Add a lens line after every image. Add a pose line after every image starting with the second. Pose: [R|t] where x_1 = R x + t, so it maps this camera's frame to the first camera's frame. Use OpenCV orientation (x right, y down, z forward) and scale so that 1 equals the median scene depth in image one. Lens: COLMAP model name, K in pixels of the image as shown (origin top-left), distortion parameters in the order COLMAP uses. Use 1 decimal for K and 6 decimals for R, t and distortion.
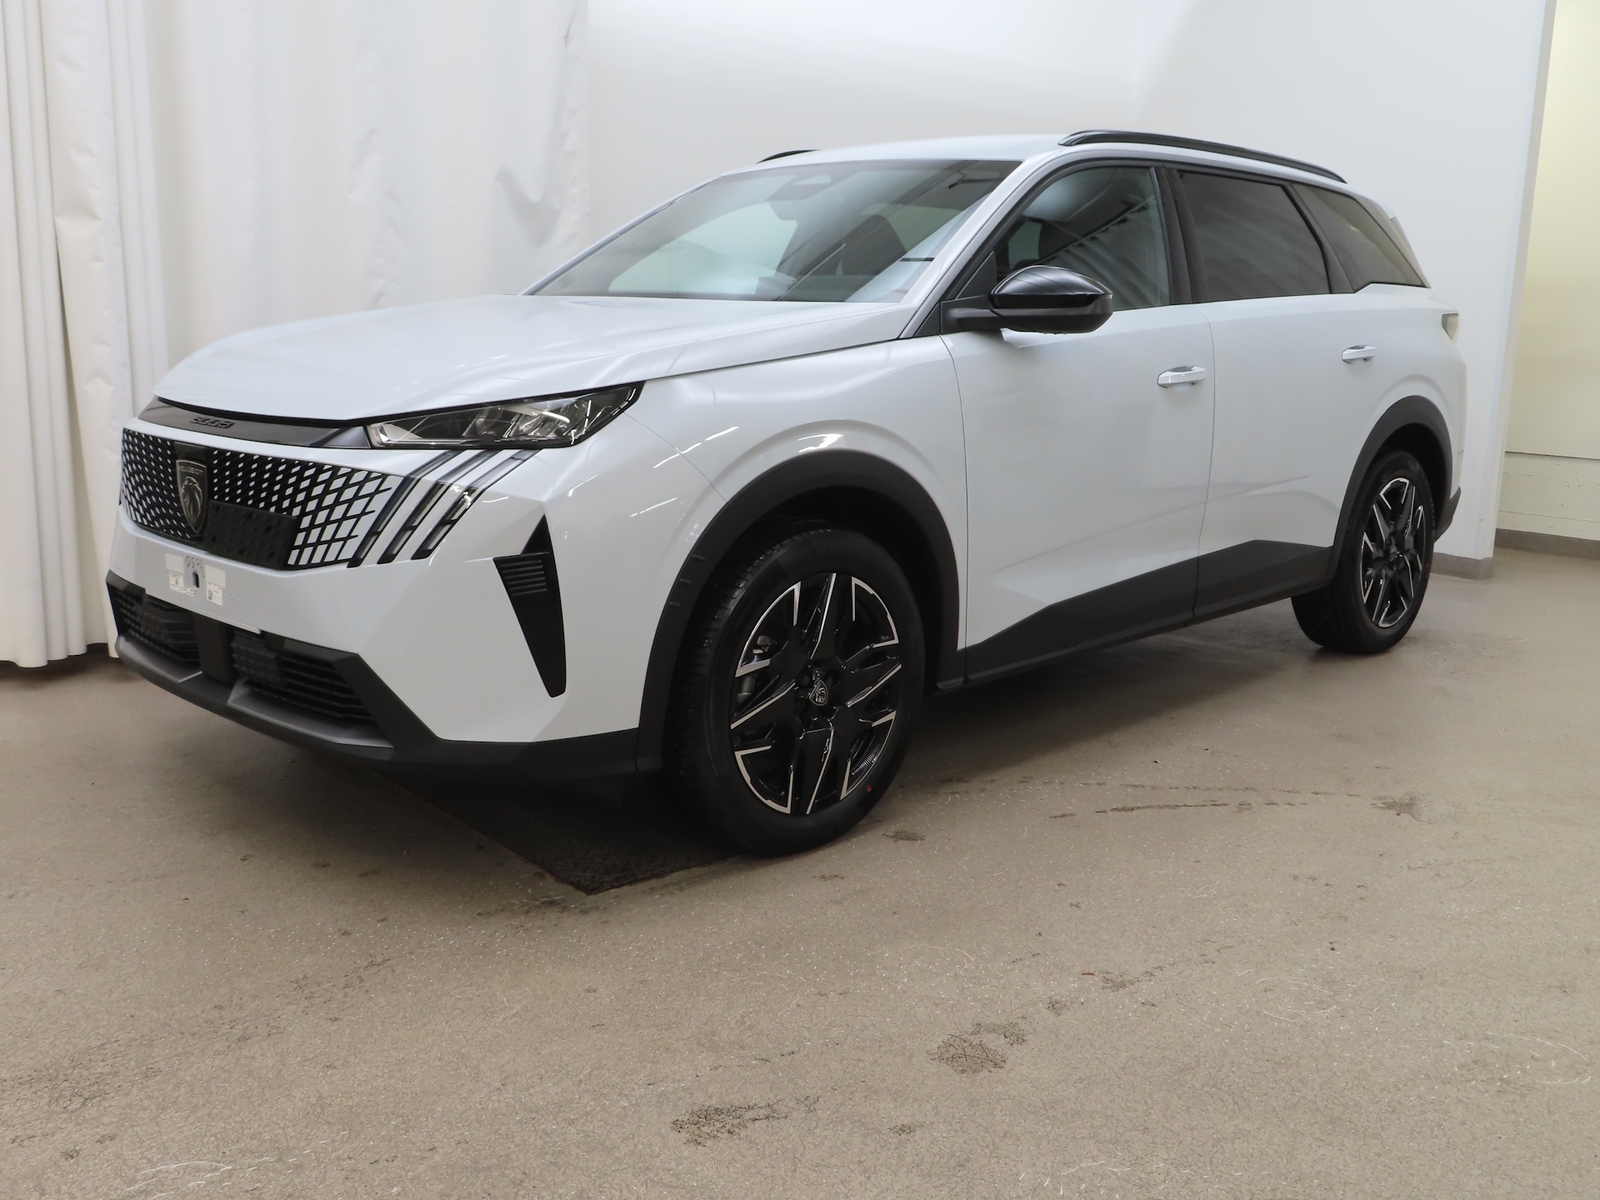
lens RADIAL K [[1486.0, 0, 790.2], [0, 1486.0, 596.4], [0, 0, 1]] dist [0.008744, 0.000000]
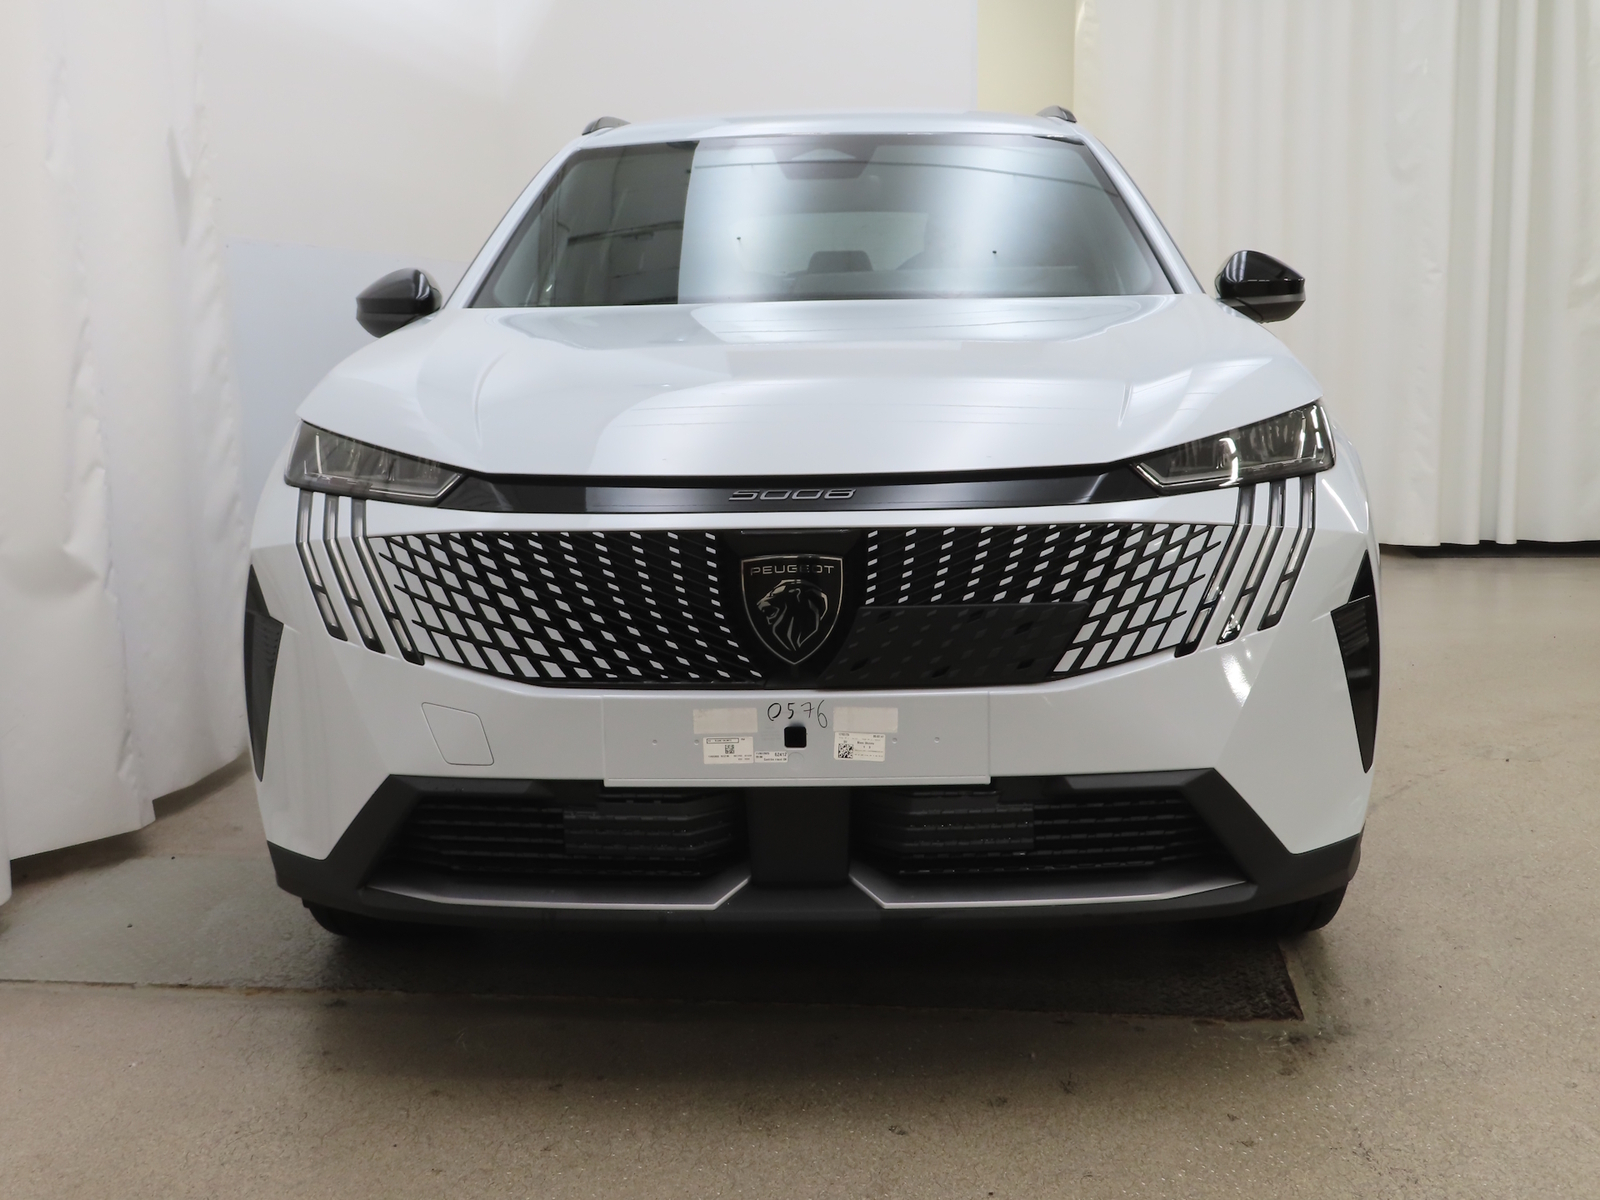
lens RADIAL K [[1816.3, 0, 803.4], [0, 1816.3, 595.4], [0, 0, 1]] dist [0.012762, 0.000000]
pose [[0.743420, -0.136401, 0.654768, -1.020009], [0.166012, 0.985979, 0.016910, -0.095293], [-0.647894, 0.096128, 0.755641, 0.430911]]
